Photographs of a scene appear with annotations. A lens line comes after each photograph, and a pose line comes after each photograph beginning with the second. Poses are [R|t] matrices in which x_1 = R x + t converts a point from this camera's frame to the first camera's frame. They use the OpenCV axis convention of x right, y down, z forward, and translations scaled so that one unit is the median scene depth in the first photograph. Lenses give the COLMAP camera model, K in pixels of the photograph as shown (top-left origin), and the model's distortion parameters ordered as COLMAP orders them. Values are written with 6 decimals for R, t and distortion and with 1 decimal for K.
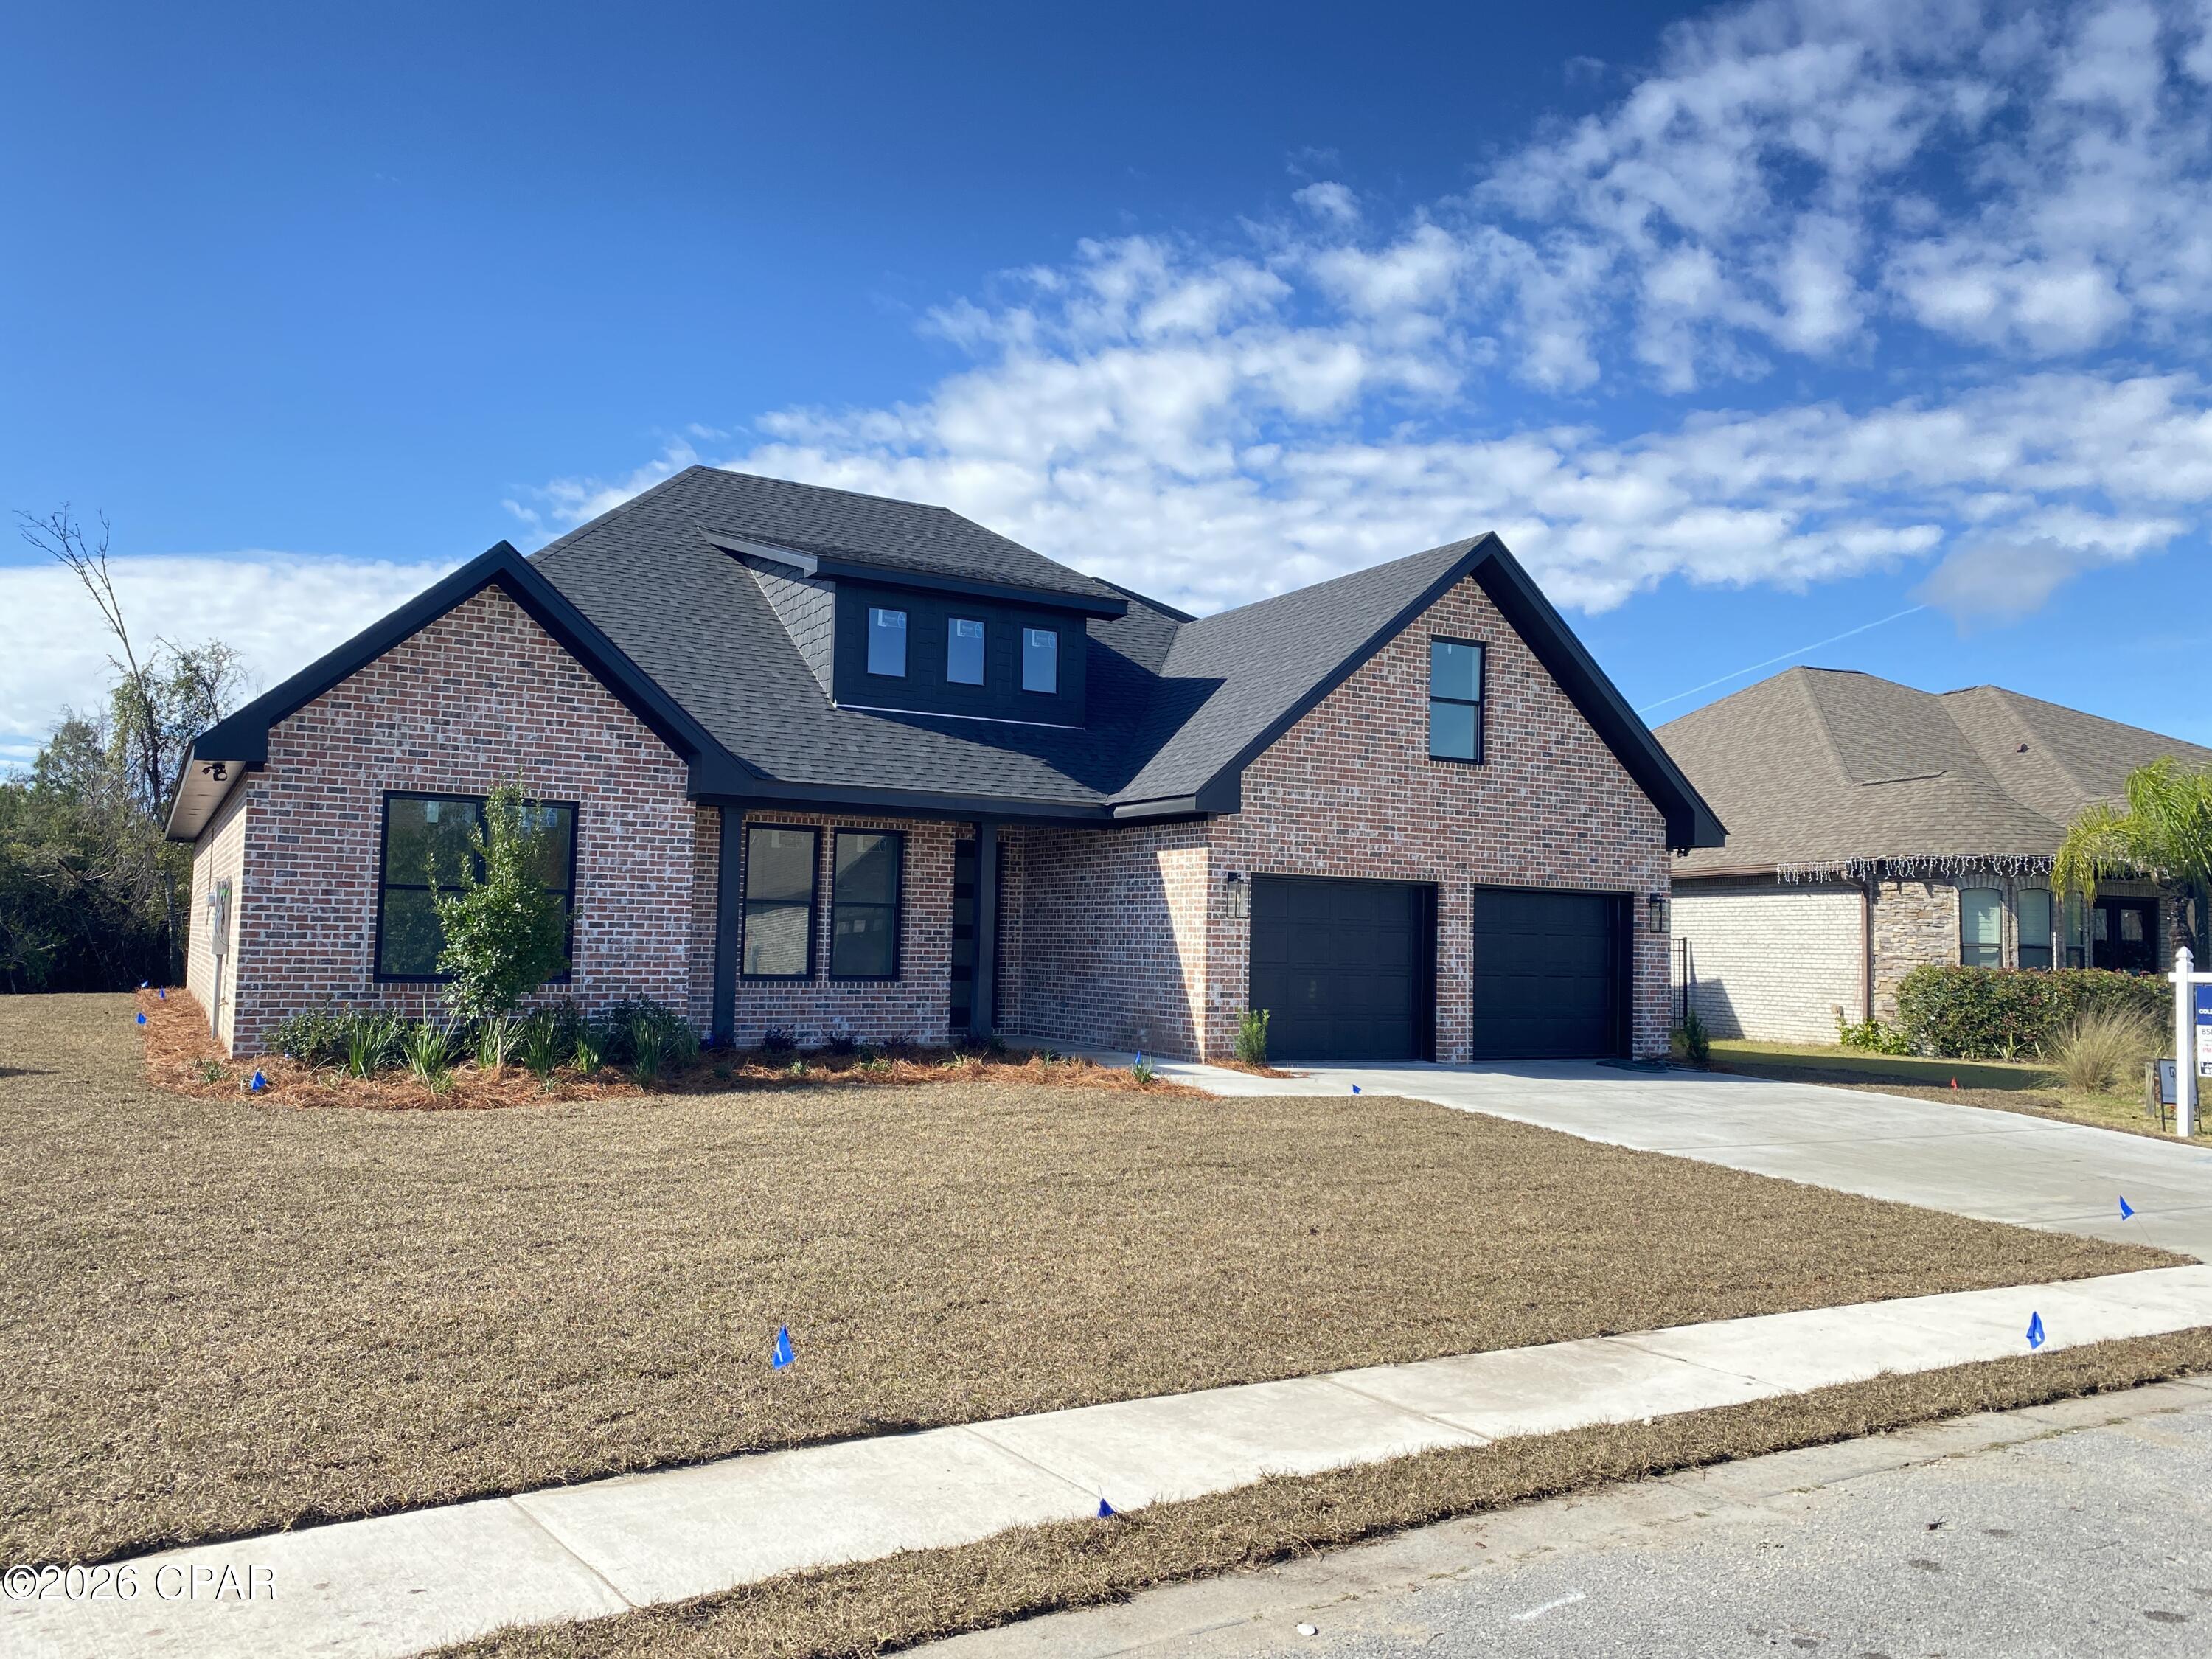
lens RADIAL K [[1721.0, 0, 1120.2], [0, 1721.0, 813.3], [0, 0, 1]] dist [0.052874, -0.004403]
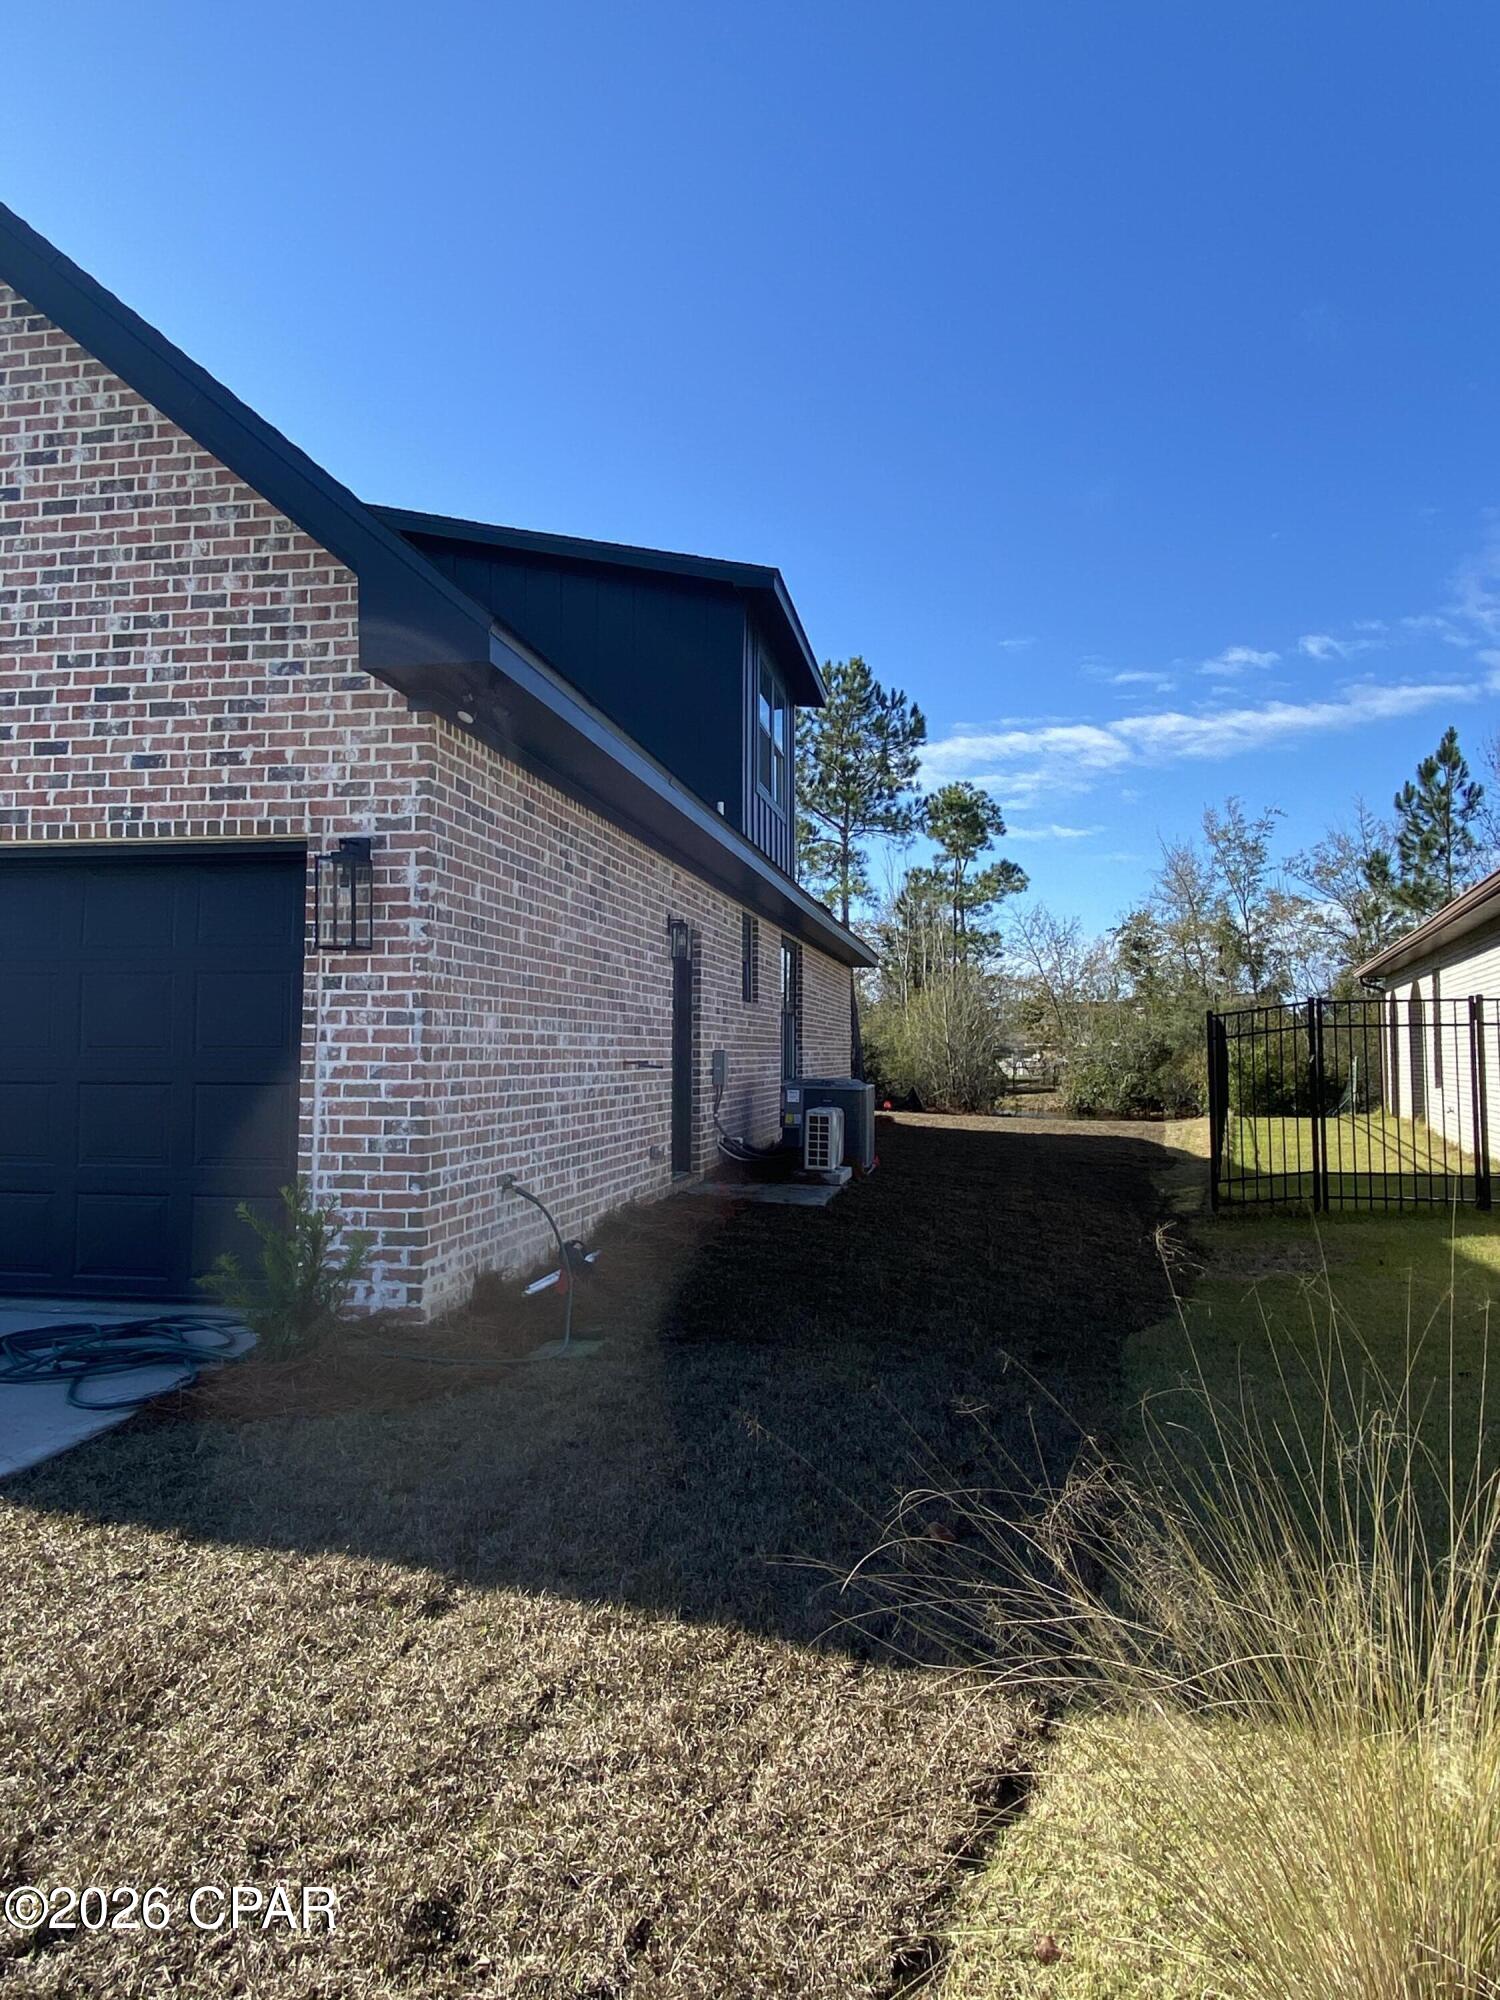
lens RADIAL K [[1301.6, 0, 793.8], [0, 1301.6, 970.5], [0, 0, 1]] dist [0.040005, -0.050551]
pose [[0.773863, -0.054313, -0.631020, 0.682682], [0.062248, 0.998015, -0.009562, 0.101965], [0.630286, -0.031880, 0.775708, 1.084890]]
